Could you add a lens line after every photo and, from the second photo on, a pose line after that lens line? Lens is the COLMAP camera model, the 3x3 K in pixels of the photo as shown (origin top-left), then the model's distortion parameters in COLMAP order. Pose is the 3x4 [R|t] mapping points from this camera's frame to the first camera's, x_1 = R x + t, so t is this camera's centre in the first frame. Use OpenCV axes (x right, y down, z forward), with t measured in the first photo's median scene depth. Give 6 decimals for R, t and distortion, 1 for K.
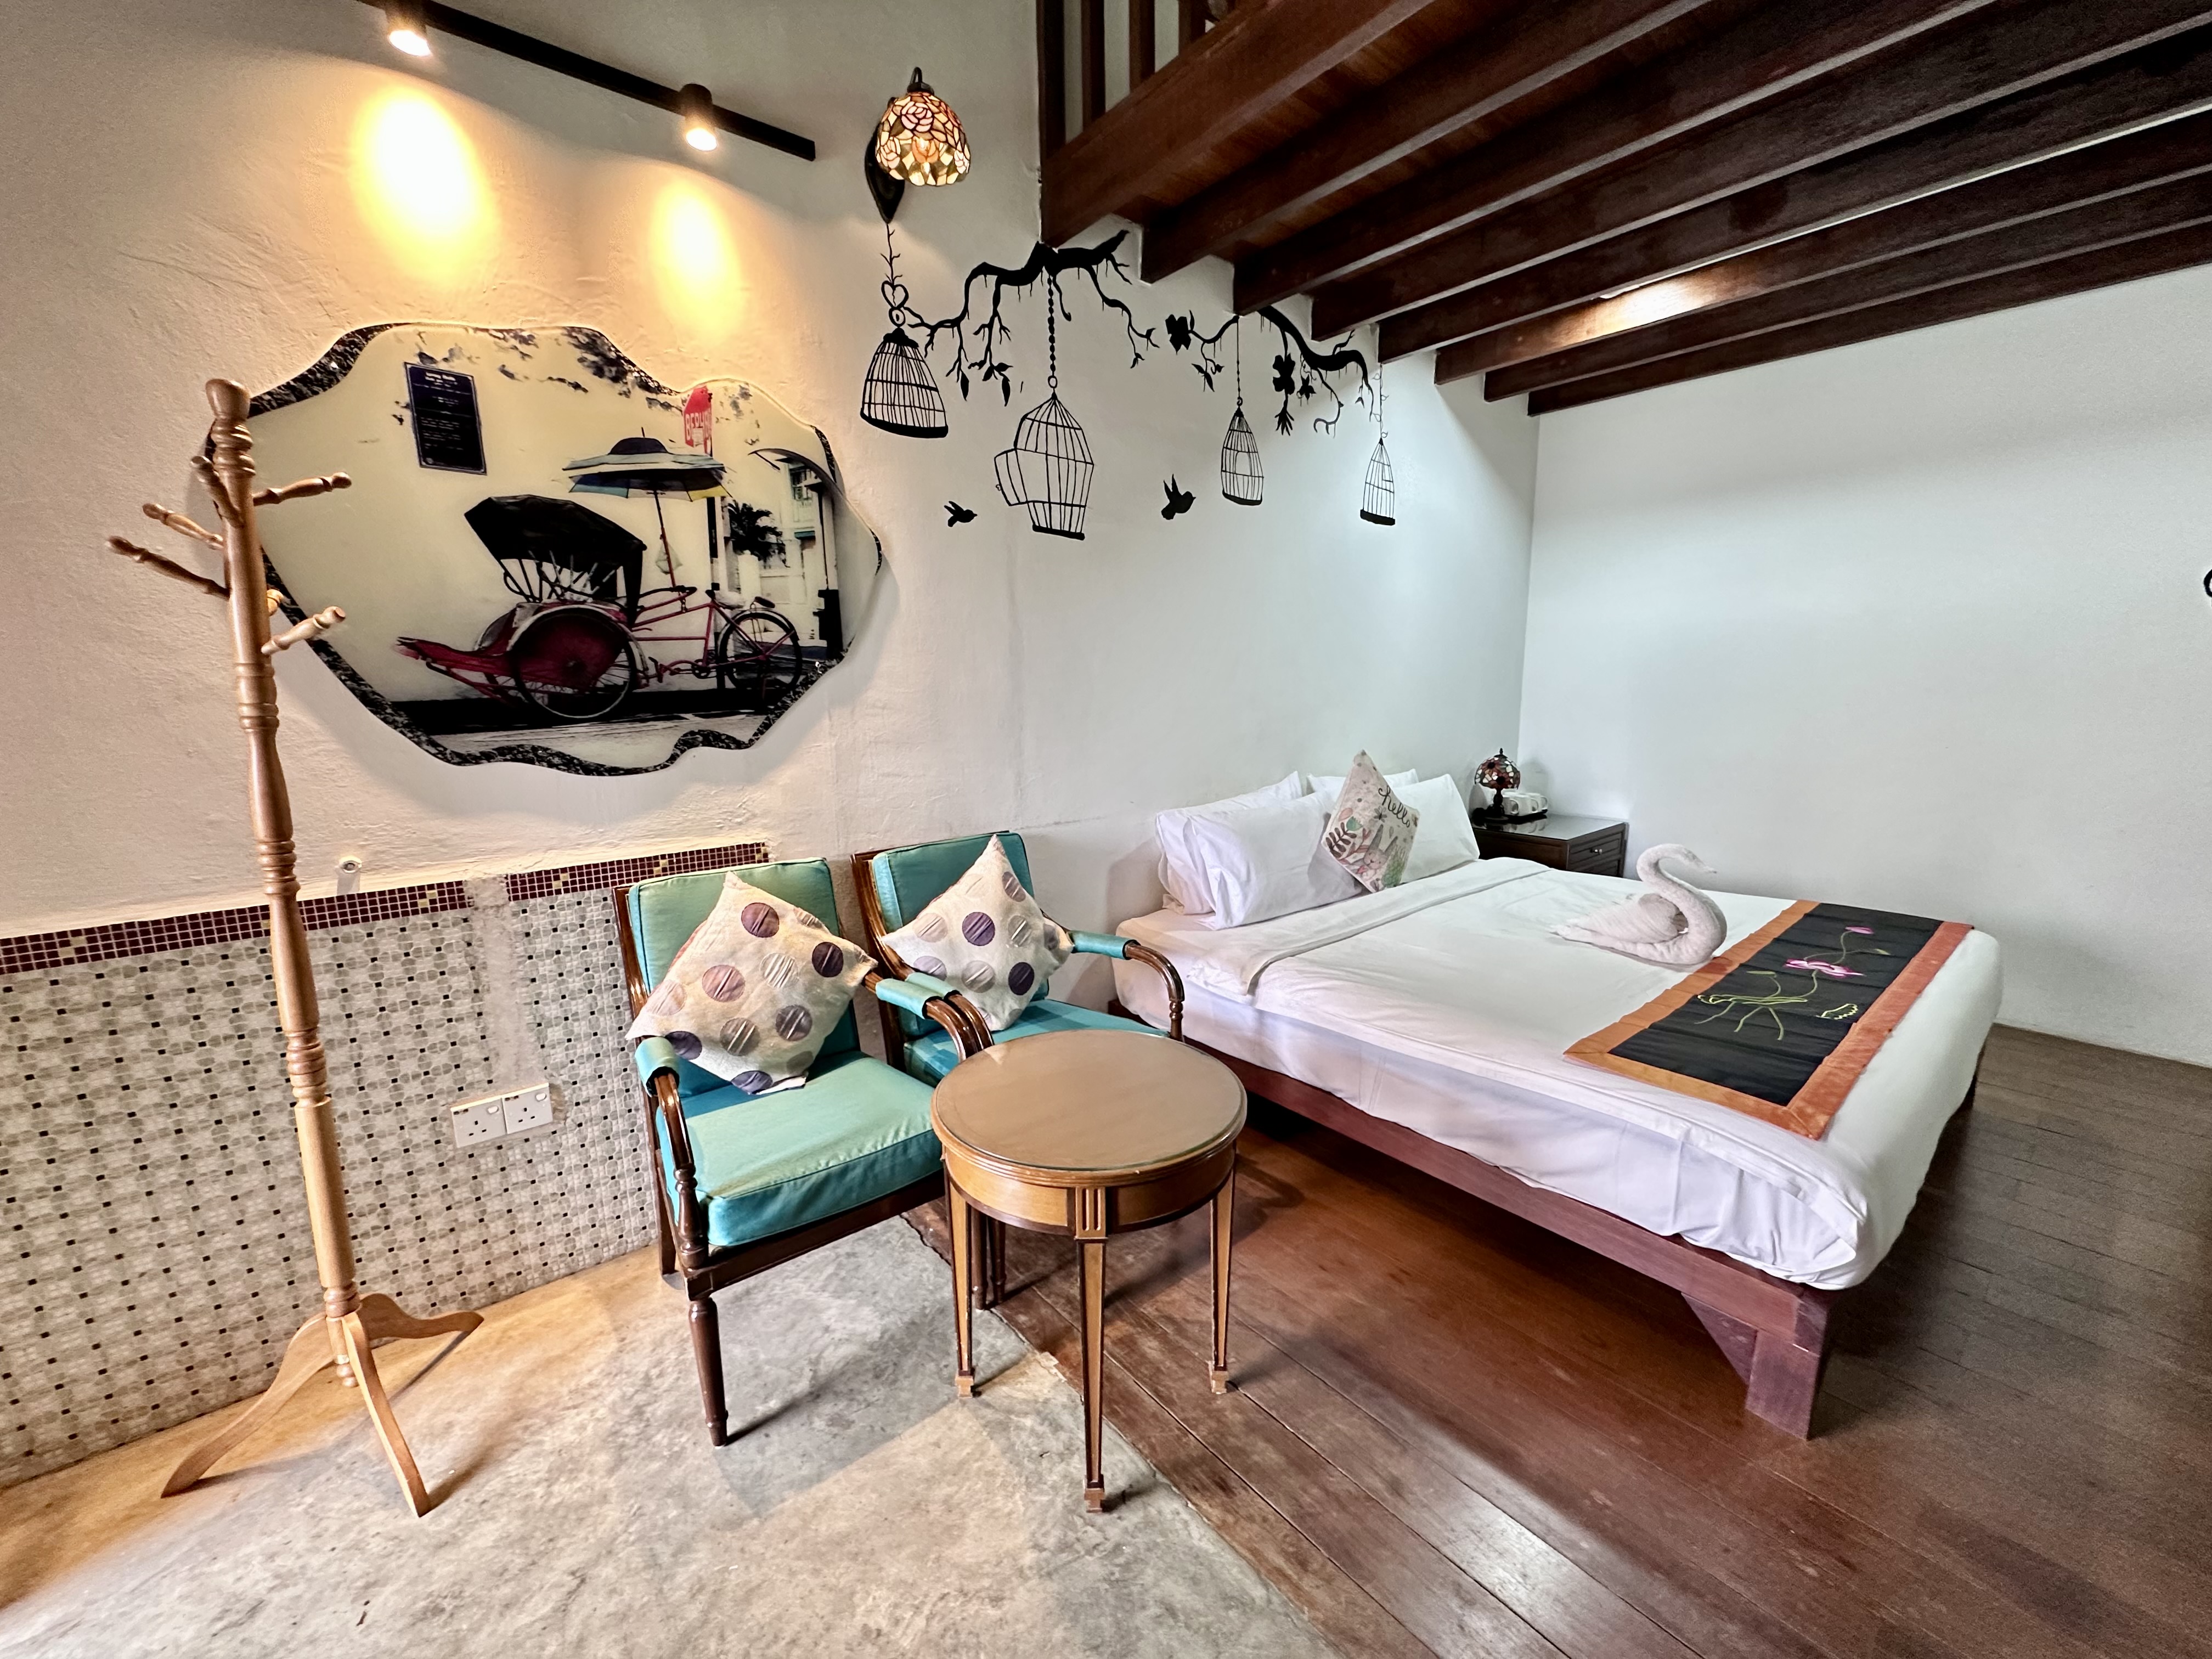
lens RADIAL K [[881.9, 0, 1103.0], [0, 881.9, 825.8], [0, 0, 1]] dist [-0.006252, 0.001342]
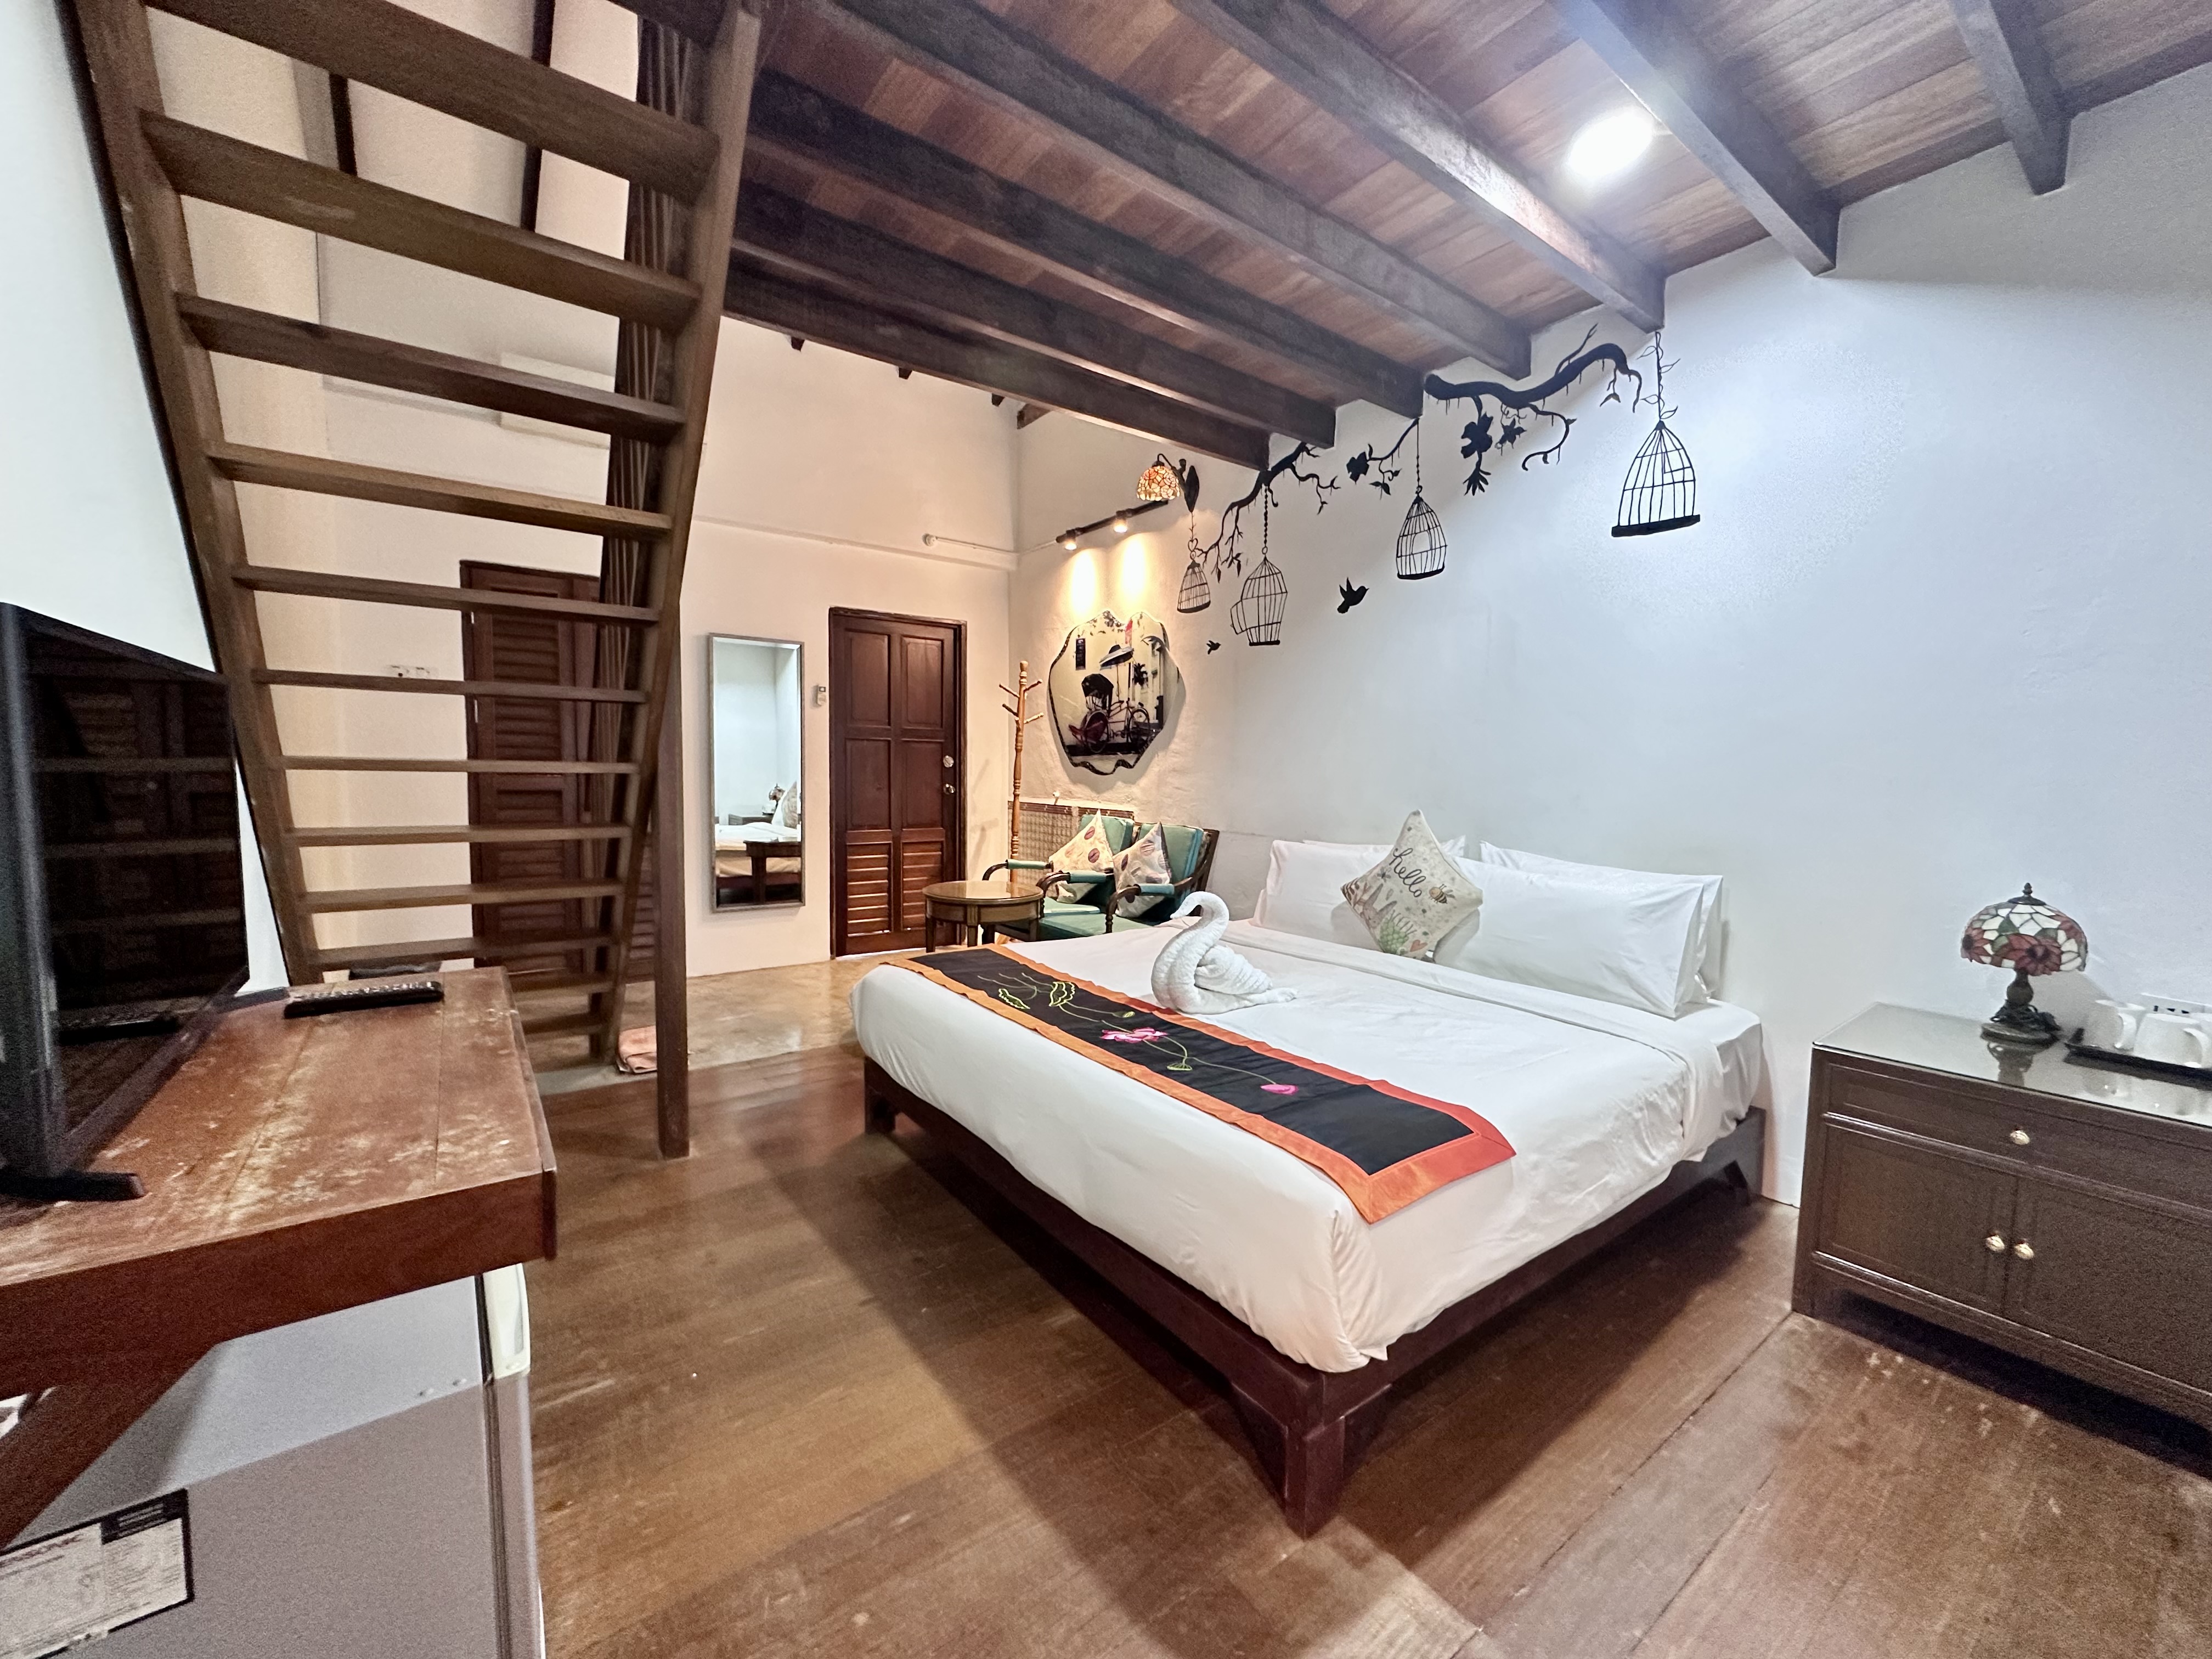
lens RADIAL K [[881.9, 0, 1100.7], [0, 881.9, 818.1], [0, 0, 1]] dist [-0.006252, 0.001342]
pose [[-0.059062, 0.076796, -0.995296, 1.913267], [-0.181019, 0.979683, 0.086334, -0.147734], [0.981705, 0.185266, -0.043960, 1.070199]]
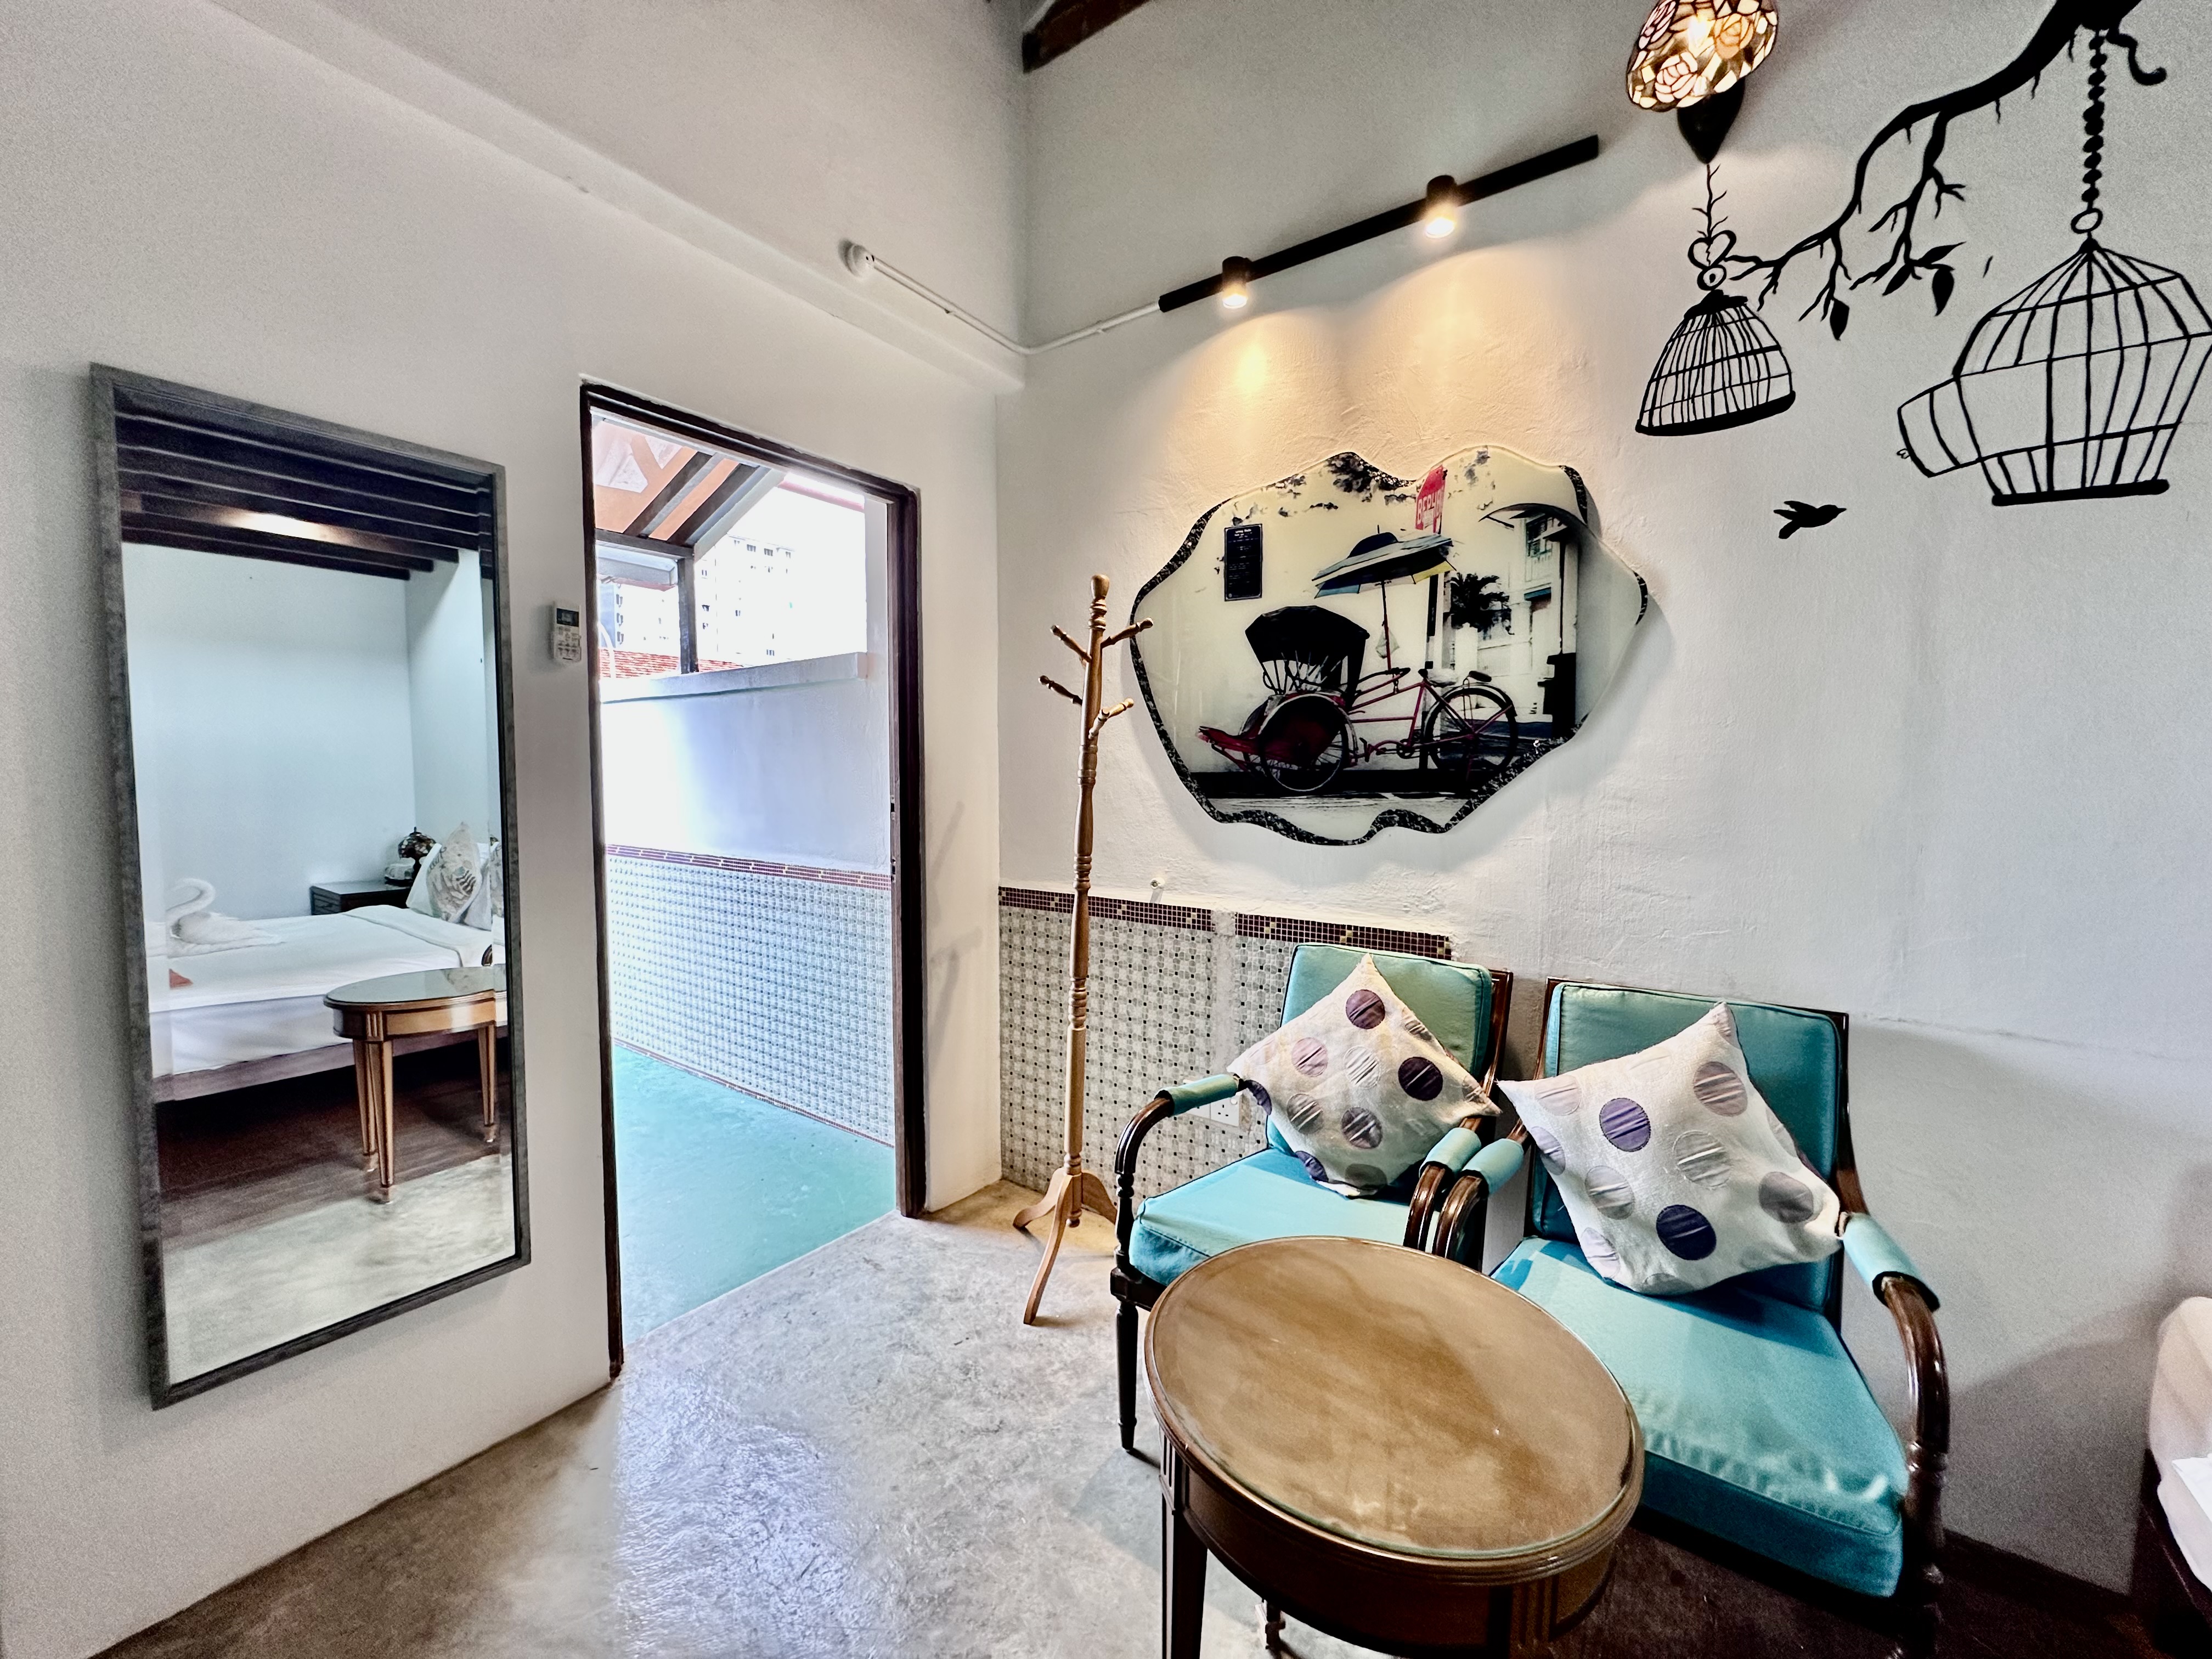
lens RADIAL K [[881.9, 0, 1107.0], [0, 881.9, 827.8], [0, 0, 1]] dist [-0.006252, 0.001342]
pose [[0.251304, 0.077112, -0.964832, 0.415597], [-0.175018, 0.984010, 0.033059, -0.063551], [0.951953, 0.160555, 0.260782, 0.428791]]
